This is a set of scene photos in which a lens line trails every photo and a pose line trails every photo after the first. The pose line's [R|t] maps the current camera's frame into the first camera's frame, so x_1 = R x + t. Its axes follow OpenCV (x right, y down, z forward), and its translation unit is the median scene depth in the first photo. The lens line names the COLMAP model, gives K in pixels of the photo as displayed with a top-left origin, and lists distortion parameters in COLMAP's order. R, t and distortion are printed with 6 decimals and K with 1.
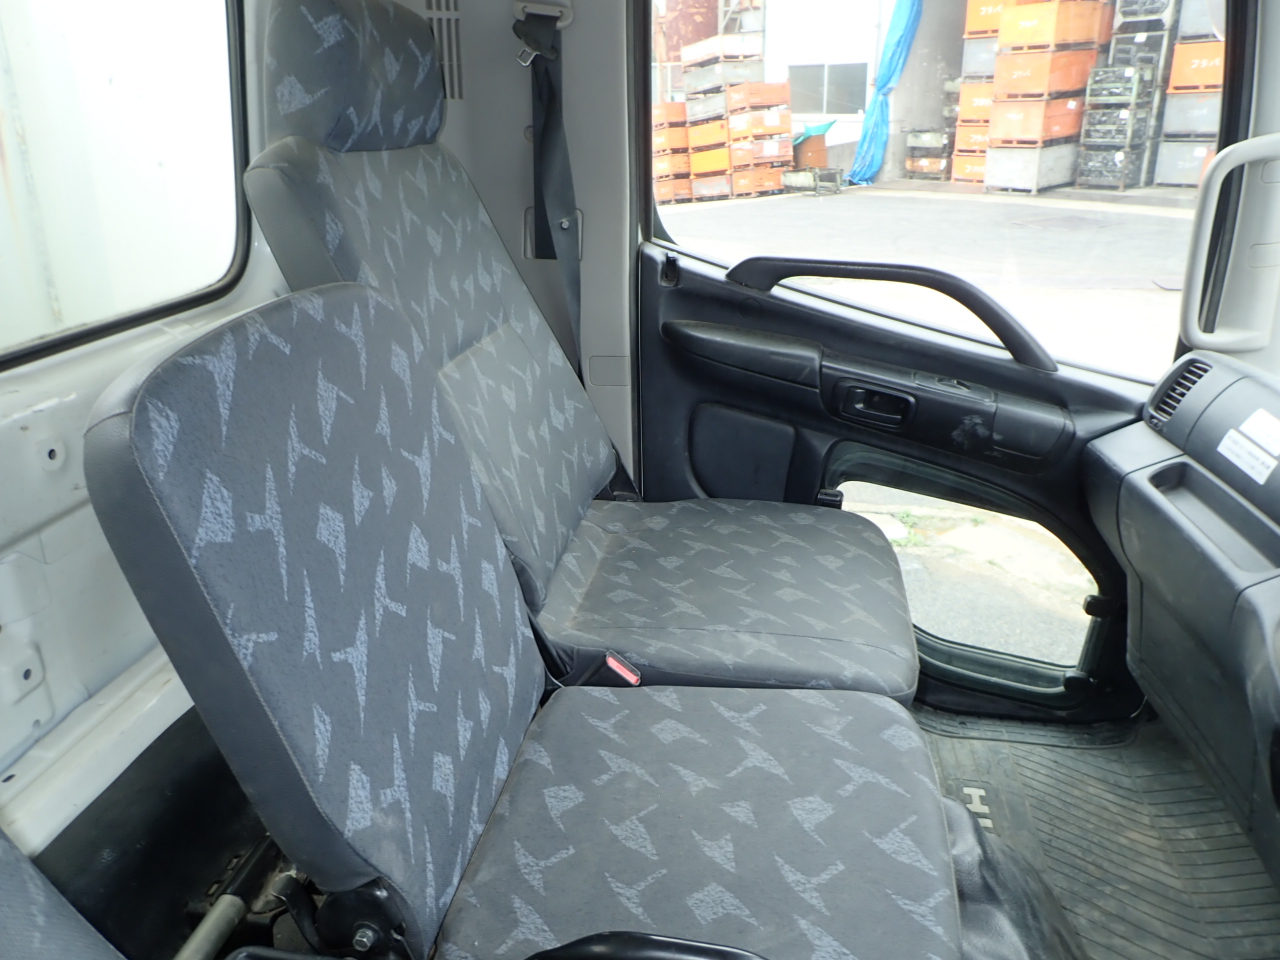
lens RADIAL K [[932.2, 0, 634.8], [0, 932.2, 485.6], [0, 0, 1]] dist [0.014225, -0.019887]
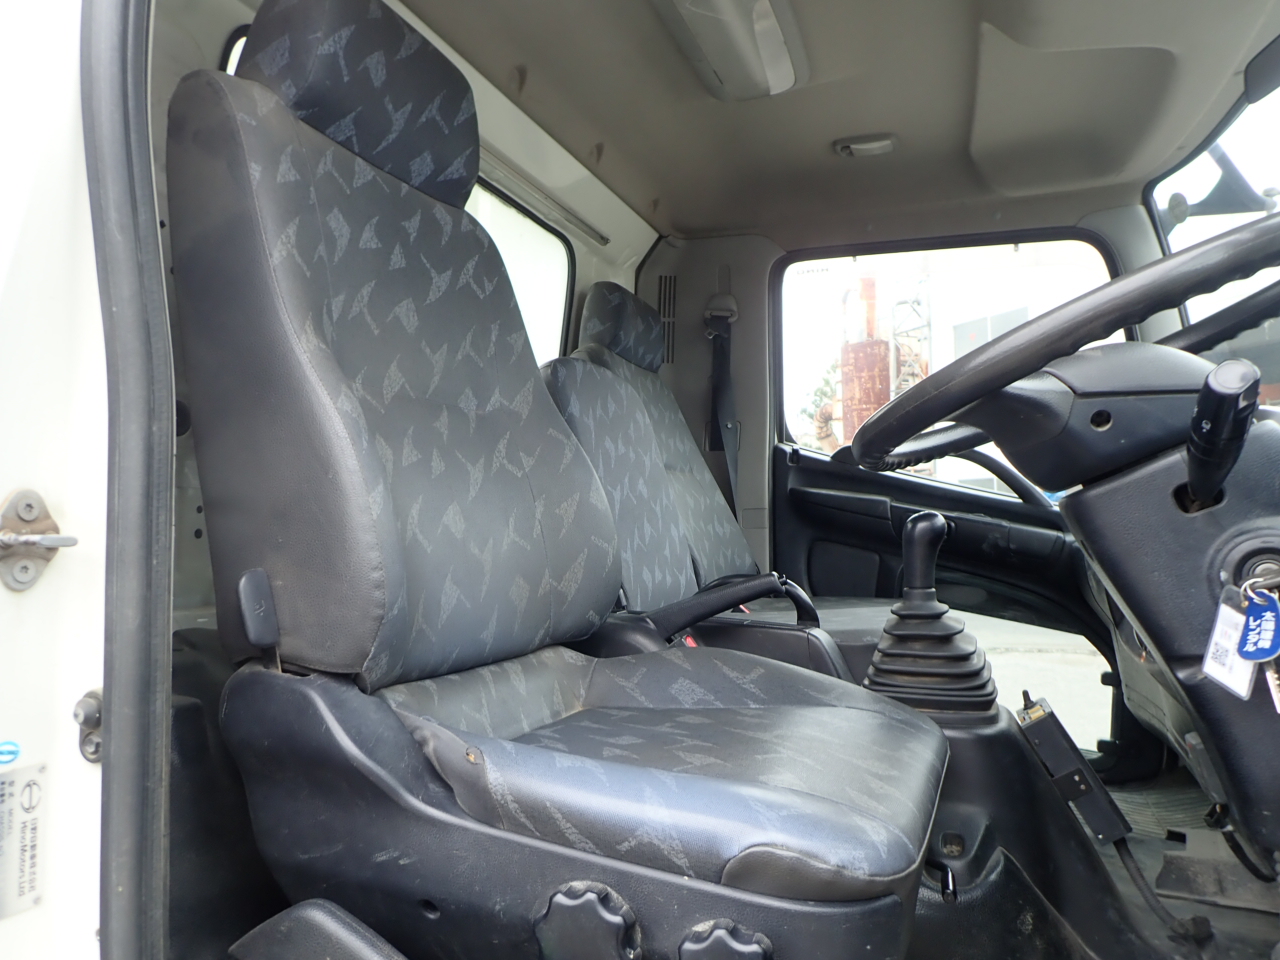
lens RADIAL K [[932.2, 0, 644.0], [0, 932.2, 483.4], [0, 0, 1]] dist [0.014225, -0.019887]
pose [[0.982769, 0.001788, -0.184829, 0.079133], [-0.079222, 0.907525, -0.412459, 0.485074], [0.166999, 0.419995, 0.892029, -0.440701]]
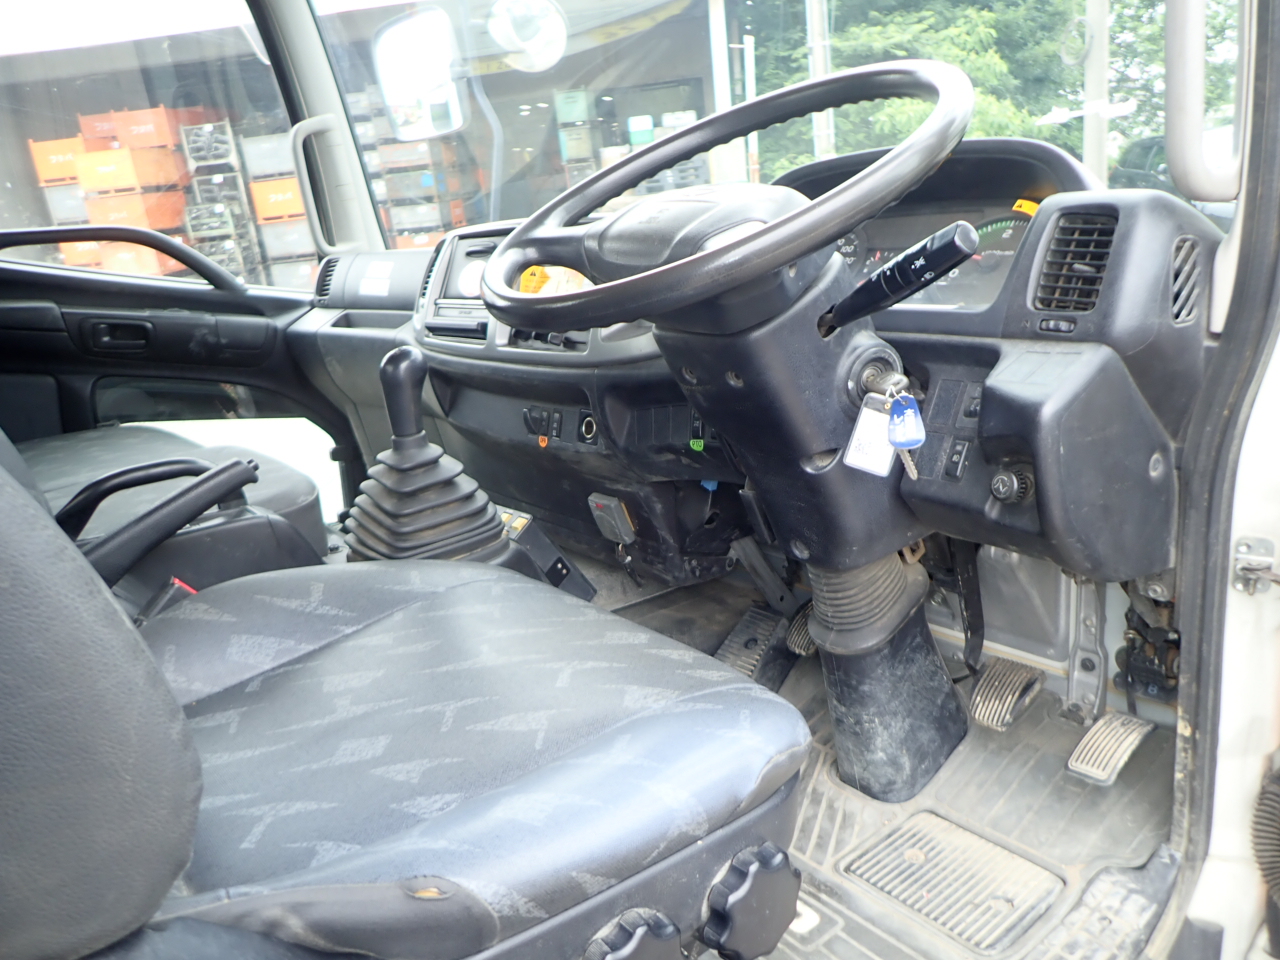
lens RADIAL K [[932.2, 0, 646.7], [0, 932.2, 485.0], [0, 0, 1]] dist [0.014225, -0.019887]
pose [[0.646455, -0.265984, 0.715086, -0.223313], [0.366245, 0.930398, 0.014978, 0.323814], [-0.669299, 0.252214, 0.698876, -0.282555]]
